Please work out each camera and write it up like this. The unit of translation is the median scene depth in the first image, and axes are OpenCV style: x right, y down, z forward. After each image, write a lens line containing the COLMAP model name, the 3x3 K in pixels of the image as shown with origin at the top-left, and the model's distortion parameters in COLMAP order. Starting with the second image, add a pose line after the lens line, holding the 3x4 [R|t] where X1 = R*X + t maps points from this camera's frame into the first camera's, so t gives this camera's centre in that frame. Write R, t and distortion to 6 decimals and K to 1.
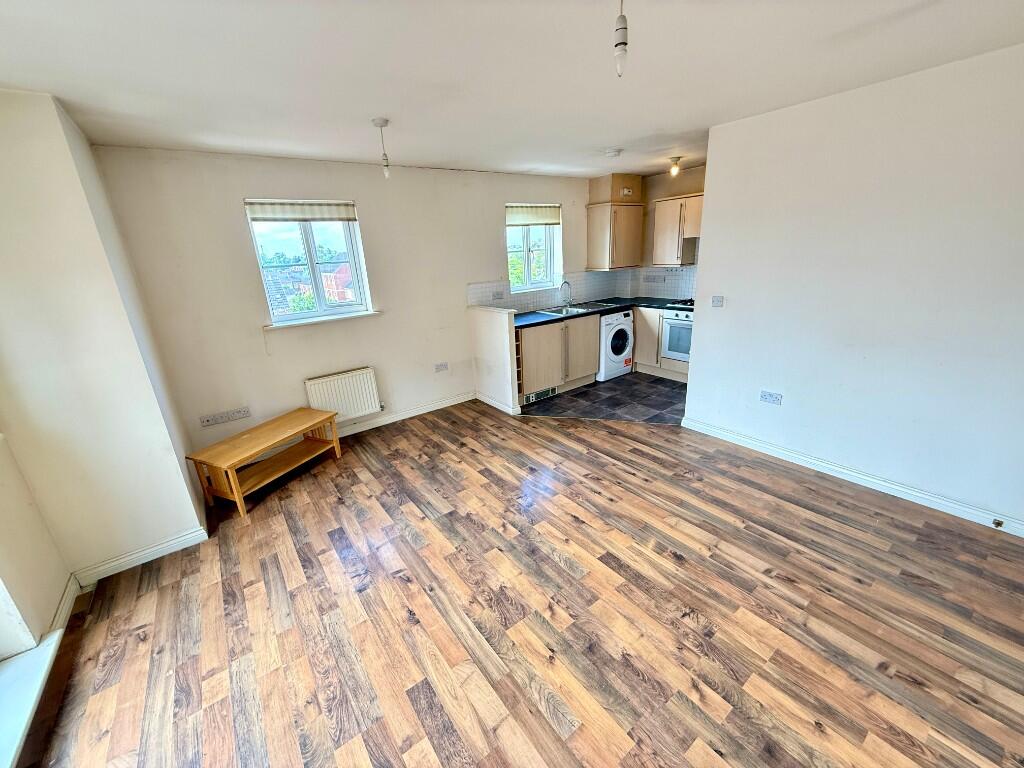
lens RADIAL K [[408.2, 0, 509.4], [0, 408.2, 384.4], [0, 0, 1]] dist [0.000188, -0.000285]
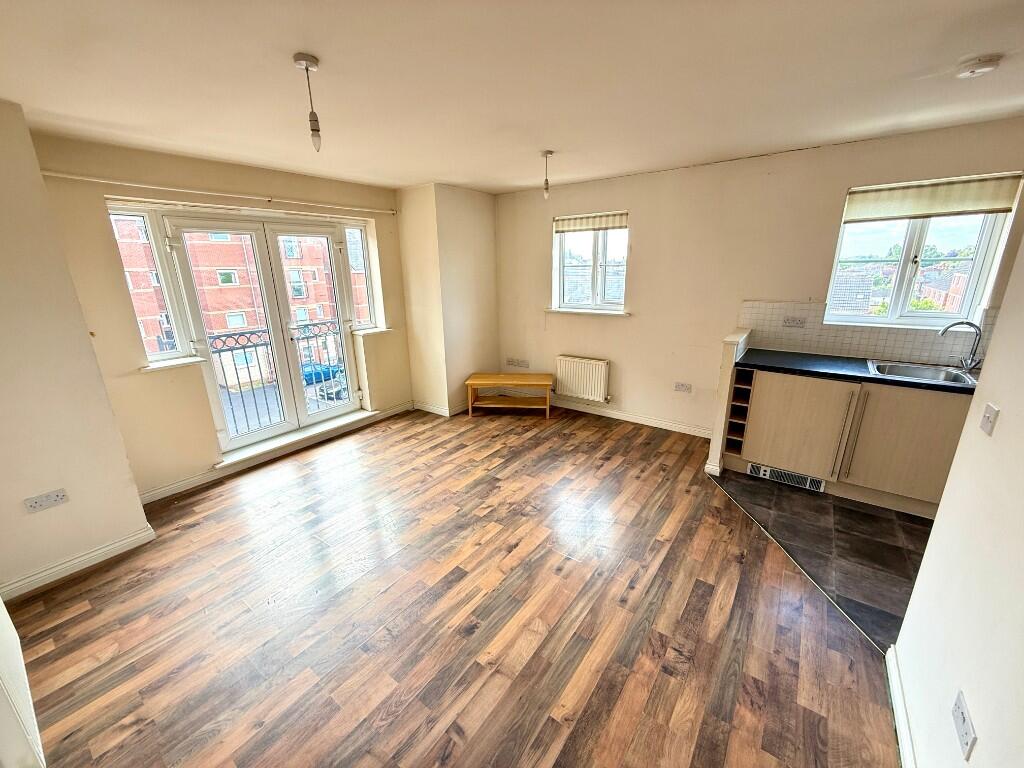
lens RADIAL K [[408.2, 0, 508.8], [0, 408.2, 383.9], [0, 0, 1]] dist [0.000188, -0.000285]
pose [[0.287186, 0.312869, -0.905338, 0.721875], [-0.298050, 0.927421, 0.225955, -0.187397], [0.910324, 0.204945, 0.359593, 0.453173]]
